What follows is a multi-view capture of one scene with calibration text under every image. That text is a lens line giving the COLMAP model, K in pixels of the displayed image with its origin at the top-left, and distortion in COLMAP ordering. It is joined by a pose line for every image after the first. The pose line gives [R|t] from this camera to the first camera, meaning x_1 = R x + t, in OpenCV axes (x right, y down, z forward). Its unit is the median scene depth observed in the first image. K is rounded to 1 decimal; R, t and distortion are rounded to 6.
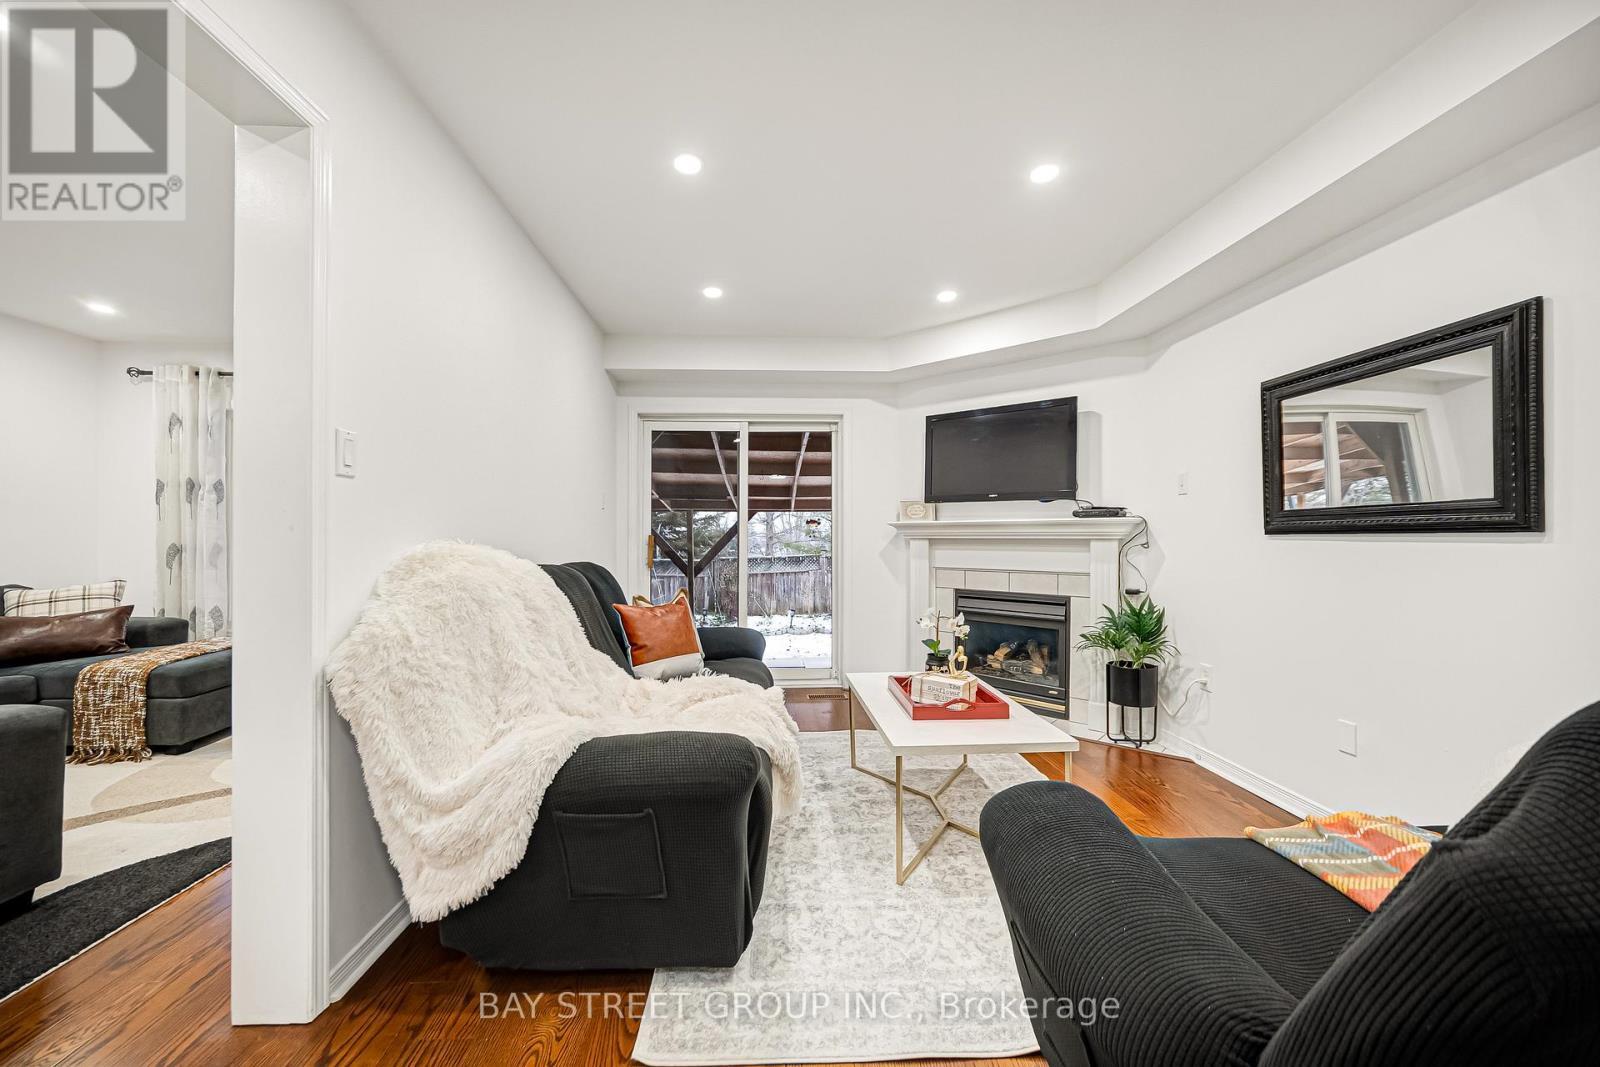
lens RADIAL K [[634.6, 0, 809.7], [0, 634.6, 531.1], [0, 0, 1]] dist [-0.001583, -0.000088]
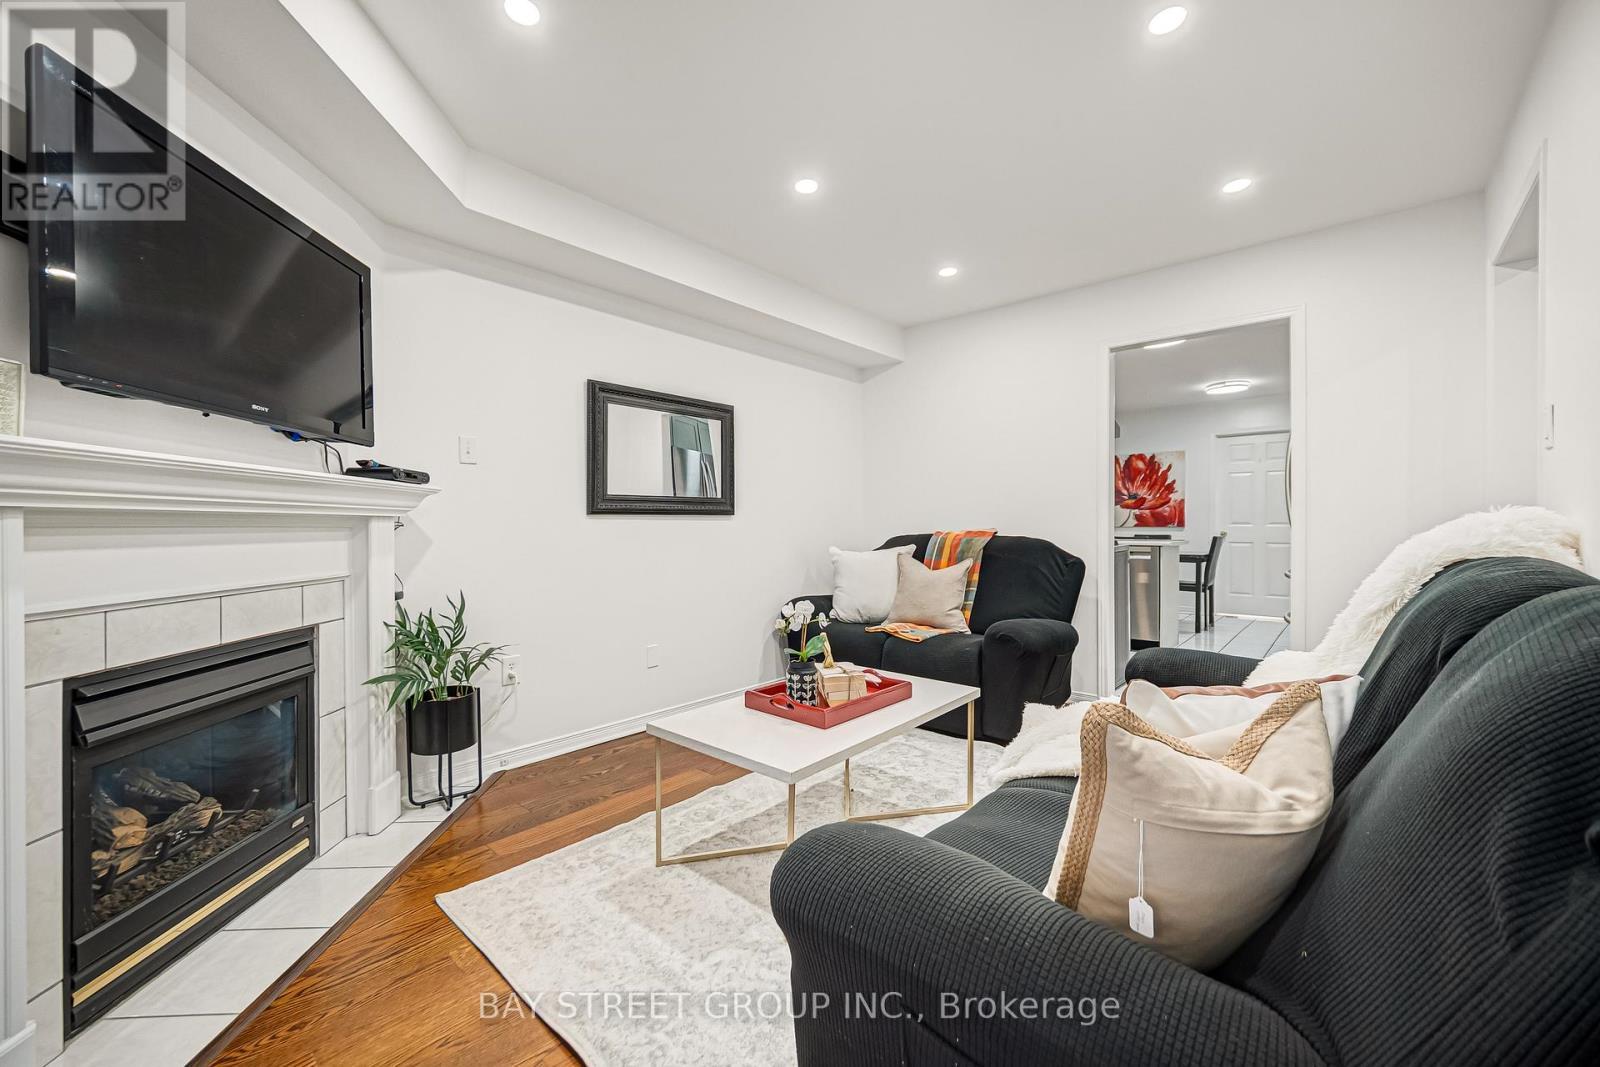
lens RADIAL K [[634.6, 0, 809.7], [0, 634.6, 531.1], [0, 0, 1]] dist [-0.001583, -0.000088]
pose [[-0.717042, -0.010332, 0.696954, -0.284422], [-0.011493, 0.999929, 0.002998, 0.021280], [-0.696936, -0.005860, -0.717110, 1.226903]]
